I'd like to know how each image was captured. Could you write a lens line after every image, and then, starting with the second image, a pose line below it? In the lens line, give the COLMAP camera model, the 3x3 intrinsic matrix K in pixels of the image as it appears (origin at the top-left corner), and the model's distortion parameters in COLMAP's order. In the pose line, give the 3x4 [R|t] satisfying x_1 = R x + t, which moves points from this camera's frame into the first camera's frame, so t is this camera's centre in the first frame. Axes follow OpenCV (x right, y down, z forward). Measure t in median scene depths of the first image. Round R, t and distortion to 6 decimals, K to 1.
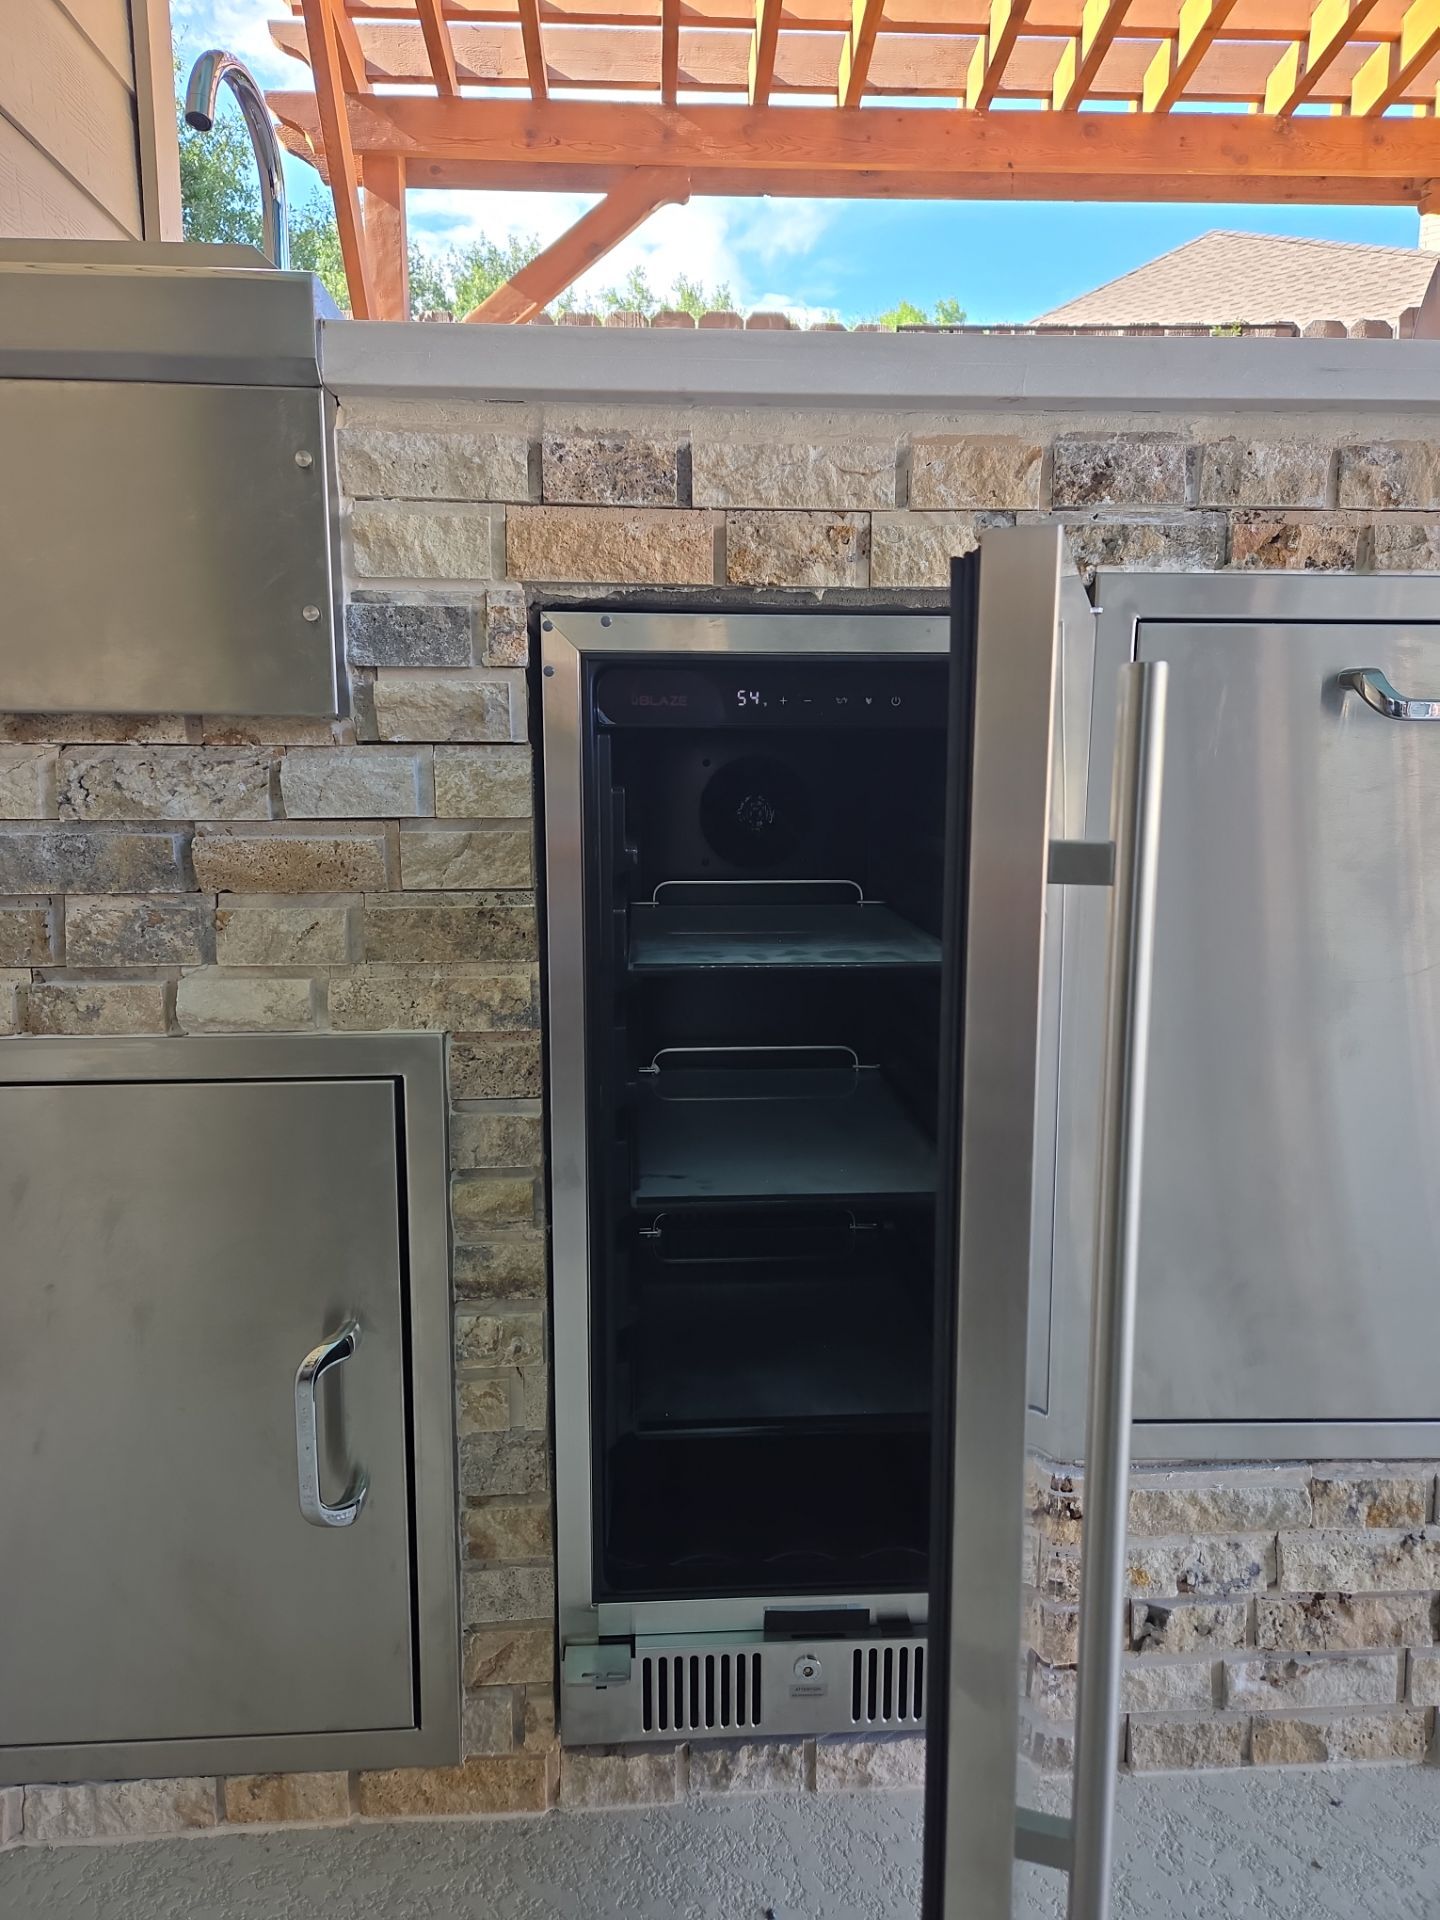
lens RADIAL K [[1289.9, 0, 714.9], [0, 1289.9, 964.0], [0, 0, 1]] dist [0.081048, -0.073640]
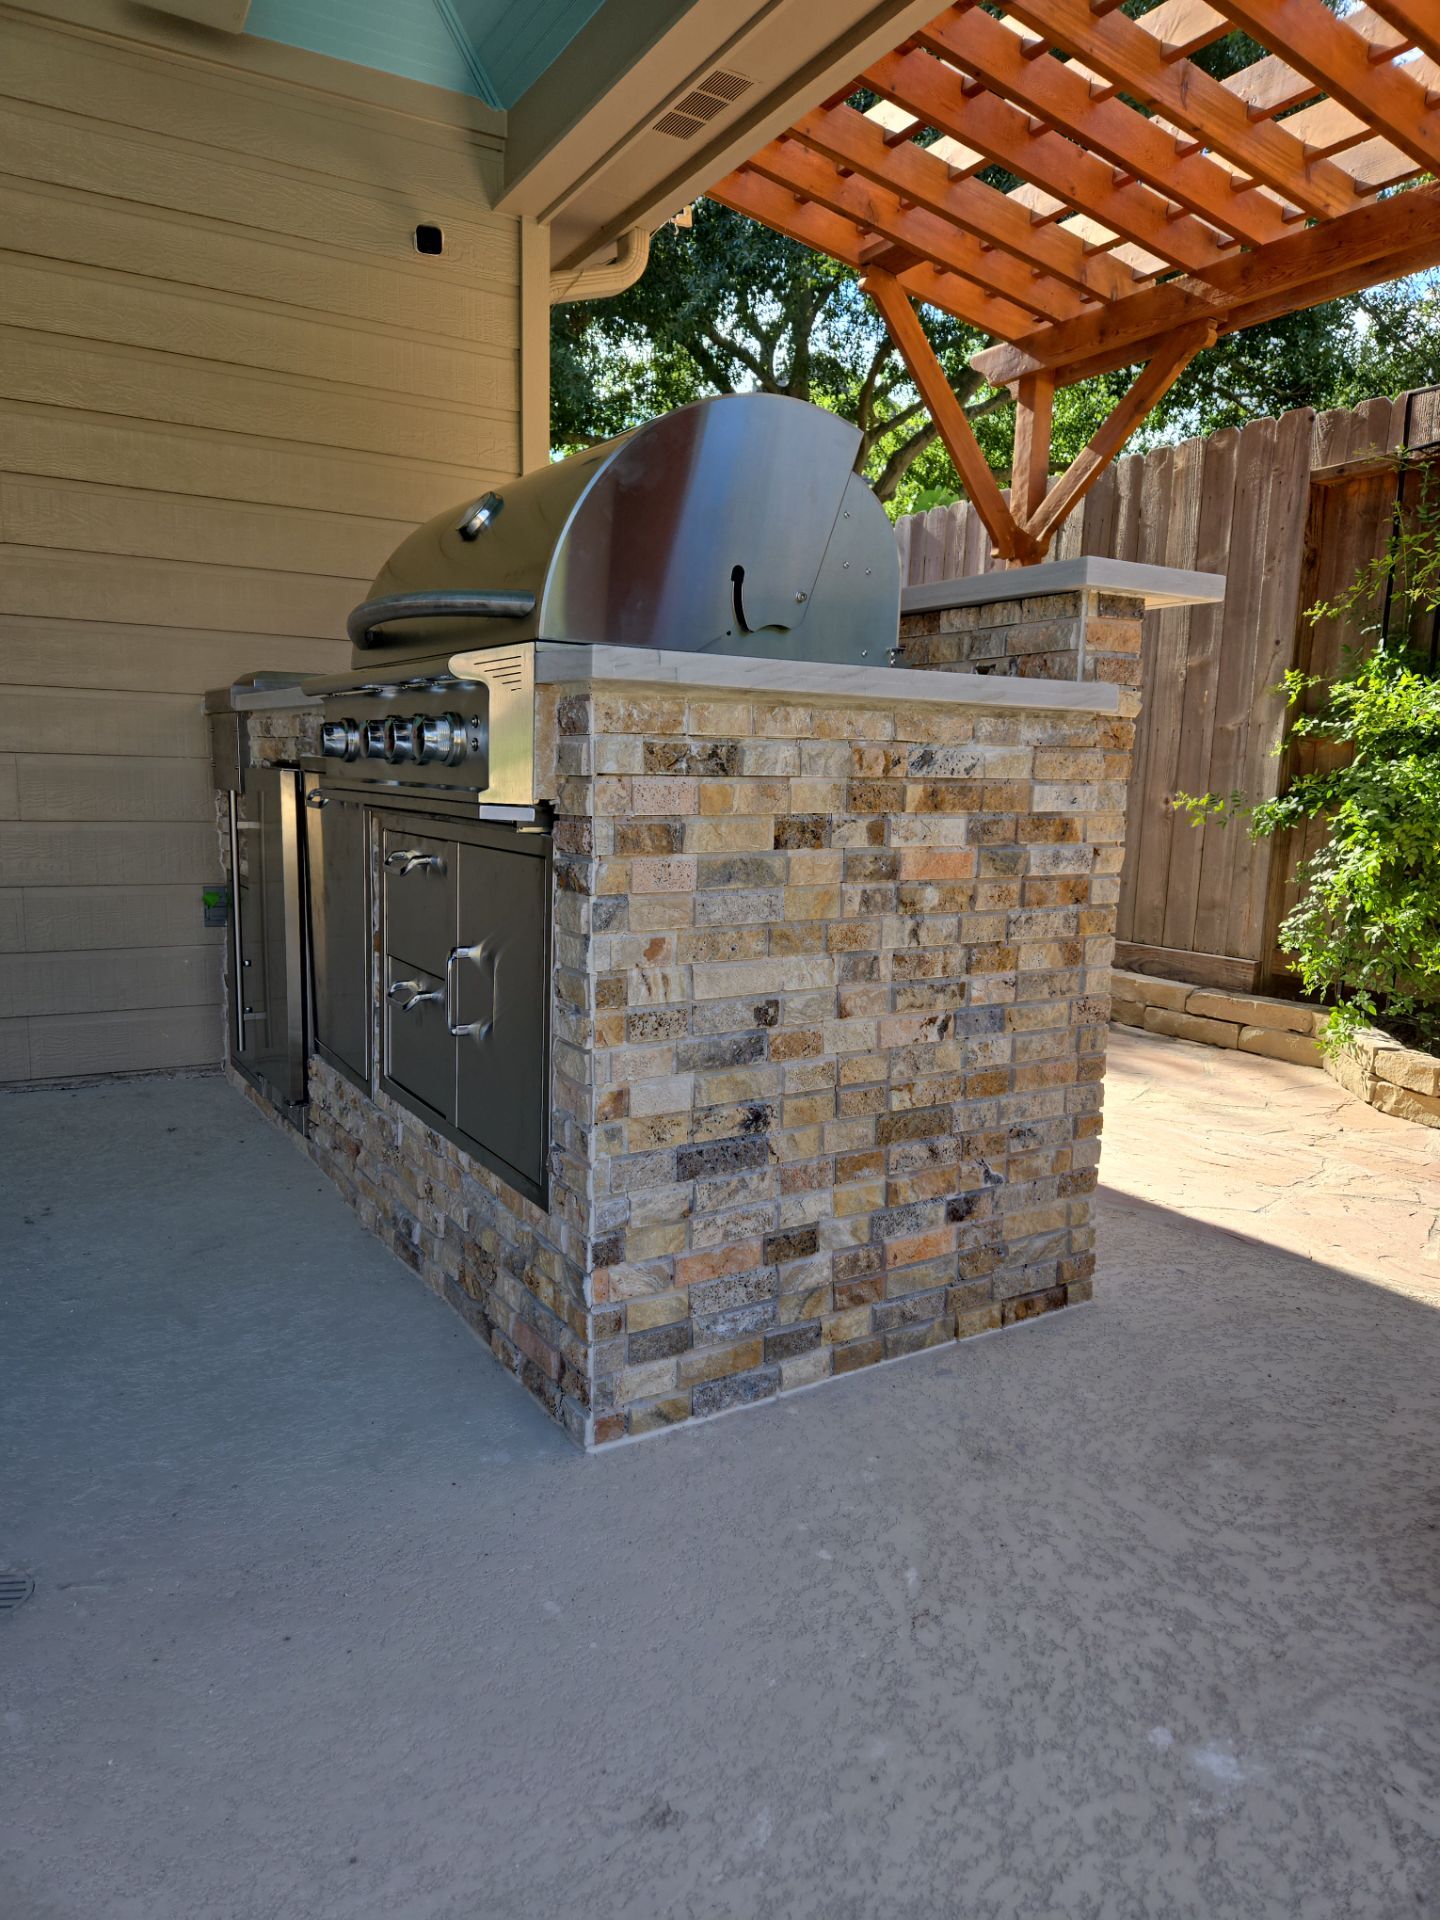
lens RADIAL K [[1289.9, 0, 714.9], [0, 1289.9, 964.0], [0, 0, 1]] dist [0.081048, -0.073640]
pose [[0.465719, 0.145693, -0.872857, 3.176783], [-0.159452, 0.984026, 0.079172, -0.187687], [0.870449, 0.102307, 0.481511, 0.345821]]
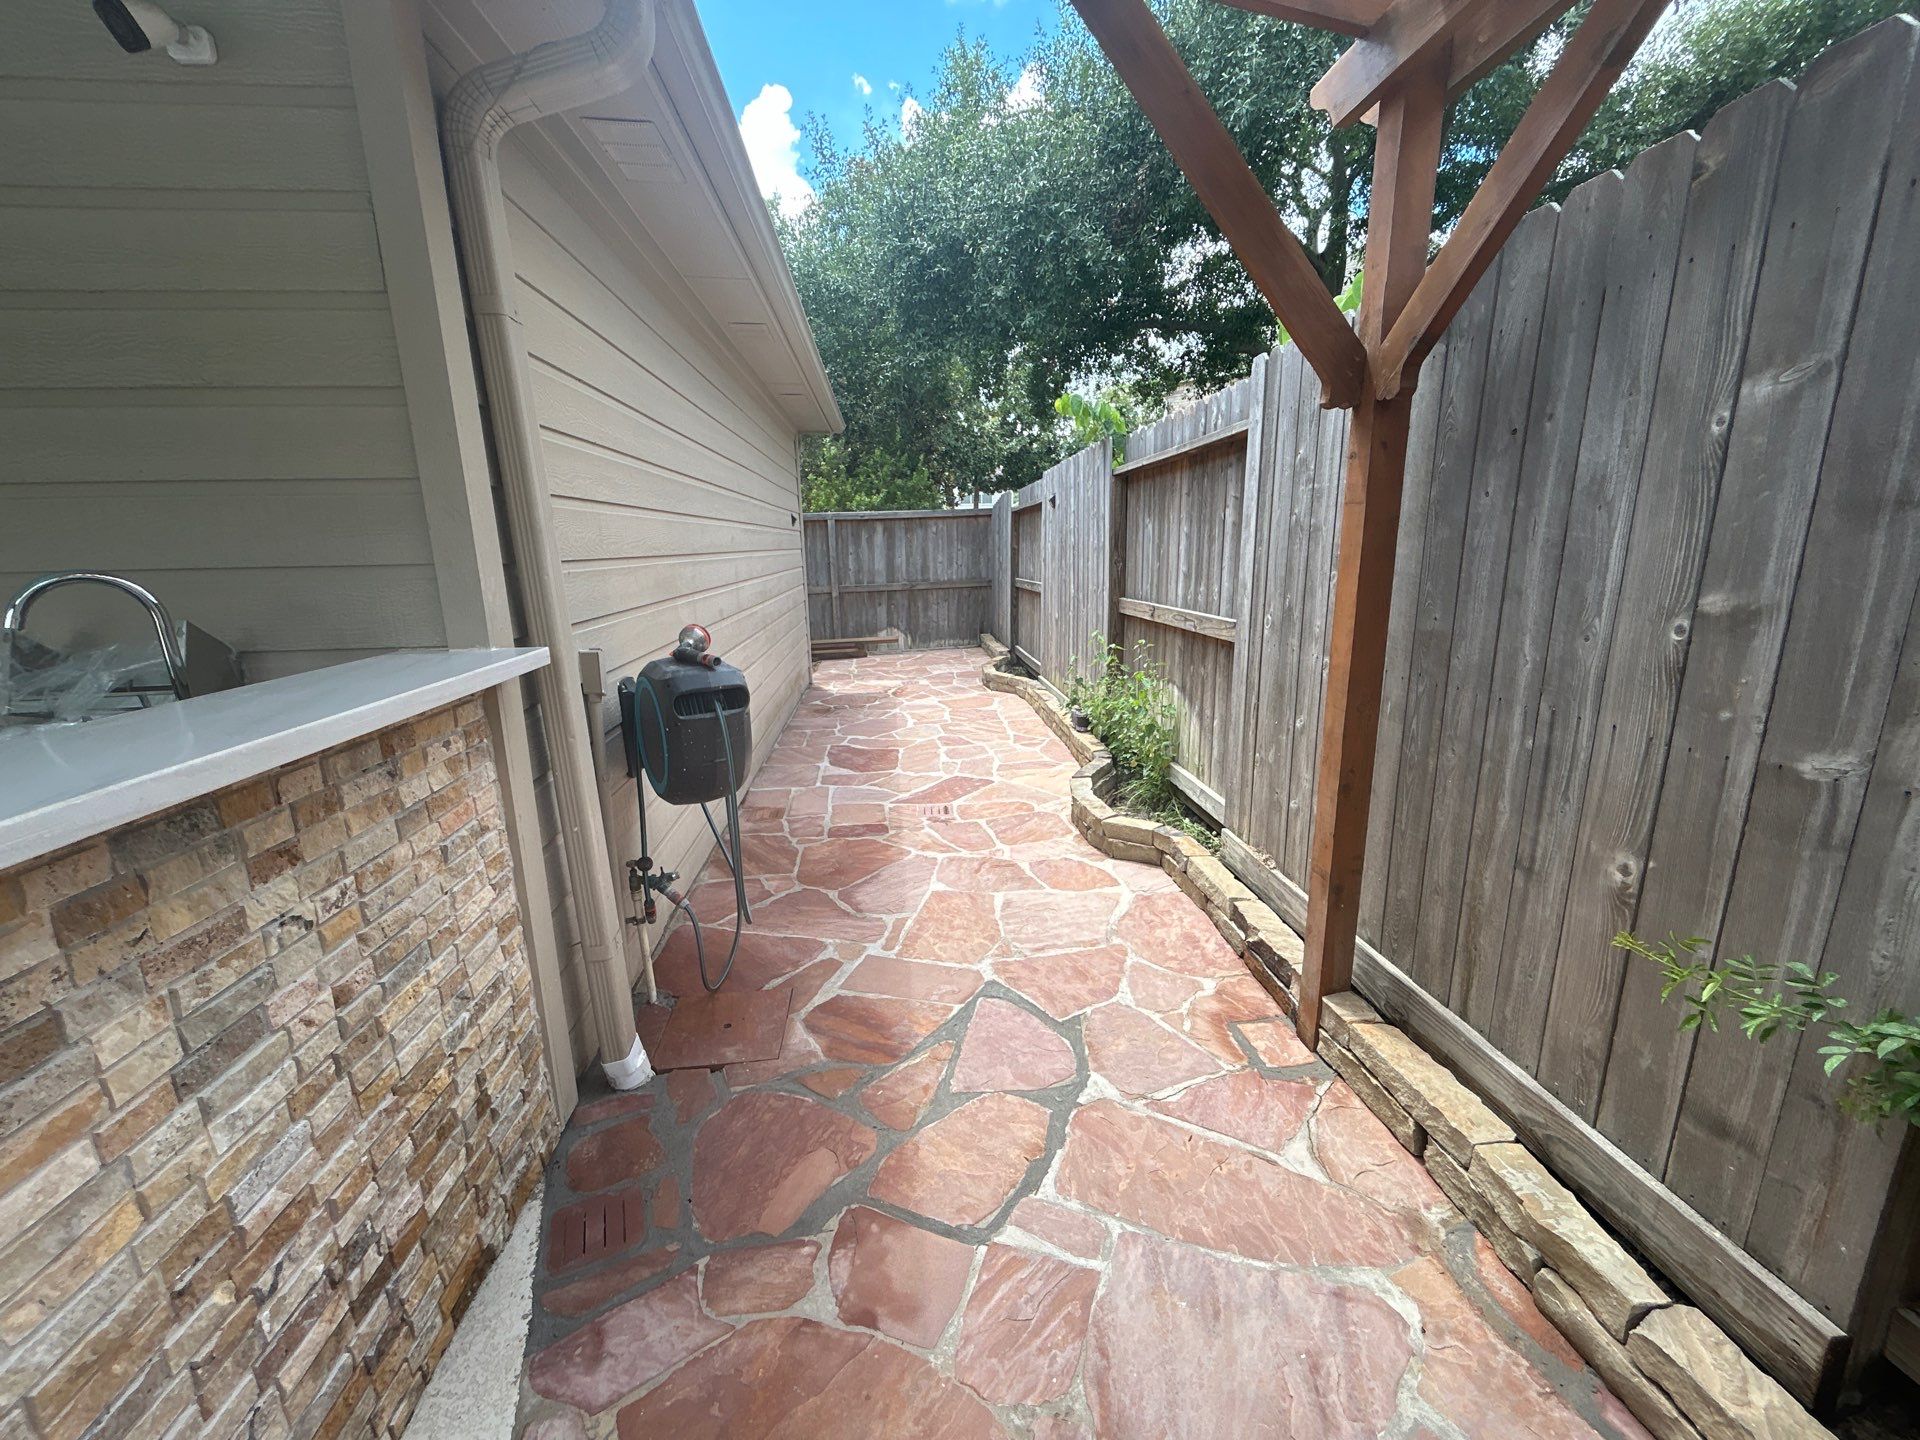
lens RADIAL K [[779.9, 0, 962.9], [0, 779.9, 722.3], [0, 0, 1]] dist [-0.000601, 0.000751]
pose [[0.051661, 0.223138, -0.973417, 1.018640], [-0.128998, 0.968044, 0.215060, -1.060671], [0.990298, 0.114459, 0.078794, 2.620292]]
